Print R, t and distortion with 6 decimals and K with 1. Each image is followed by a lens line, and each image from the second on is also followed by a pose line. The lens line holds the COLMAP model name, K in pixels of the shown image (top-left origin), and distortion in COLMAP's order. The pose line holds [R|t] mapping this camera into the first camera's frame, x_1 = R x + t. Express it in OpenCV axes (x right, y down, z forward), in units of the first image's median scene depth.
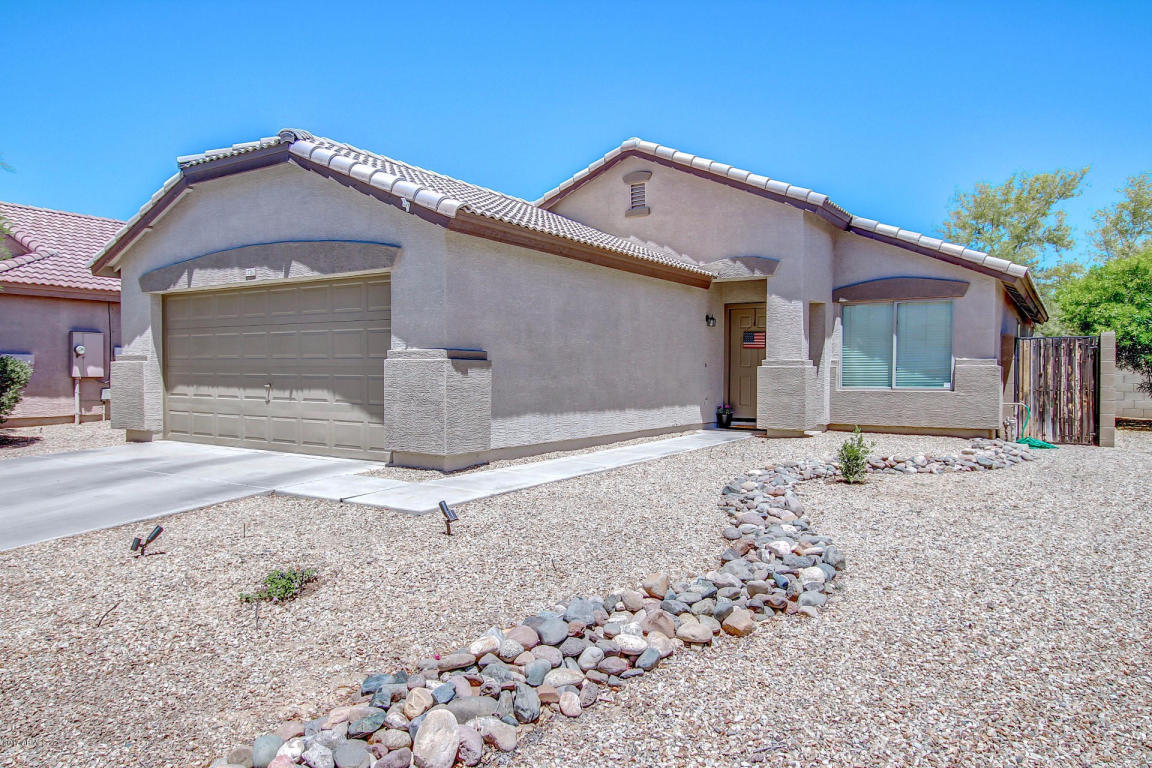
lens RADIAL K [[768.7, 0, 576.0], [0, 768.7, 384.0], [0, 0, 1]] dist [-0.001318, 0.002483]
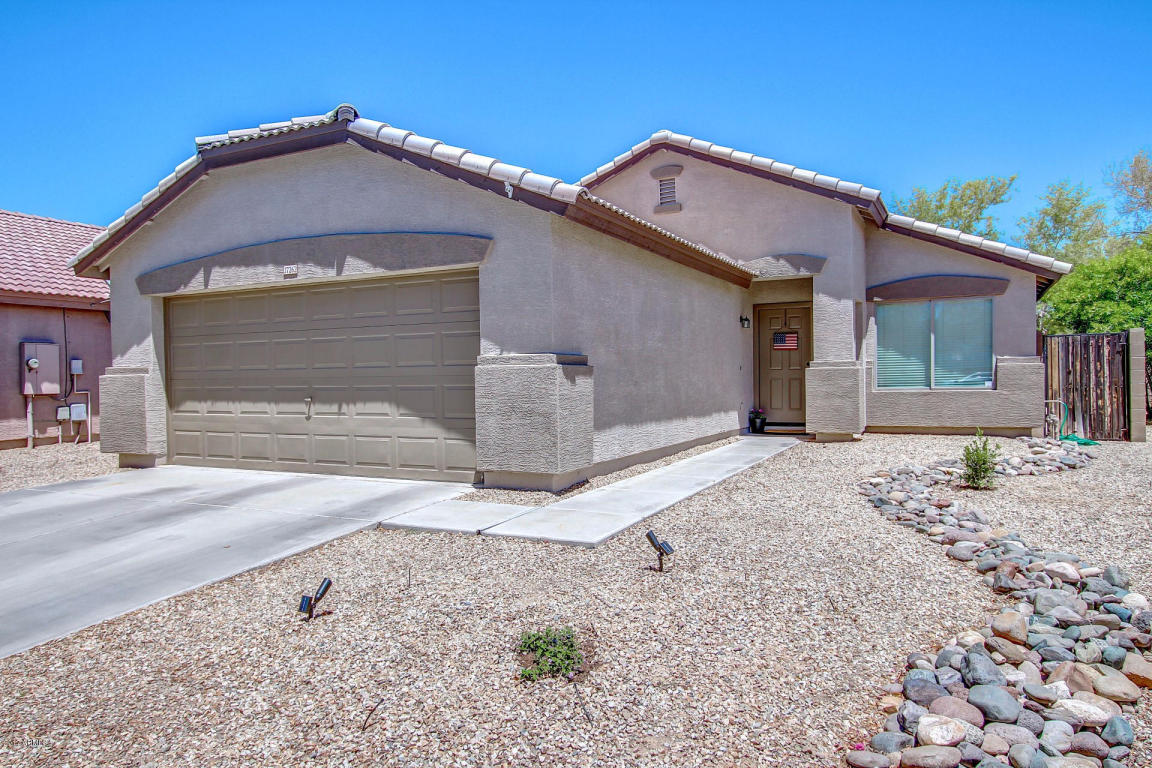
lens RADIAL K [[768.7, 0, 576.0], [0, 768.7, 384.0], [0, 0, 1]] dist [-0.001318, 0.002483]
pose [[0.993747, -0.019616, 0.109918, -0.172785], [0.020568, 0.999760, -0.007537, -0.002199], [-0.109744, 0.009750, 0.993912, 0.085086]]
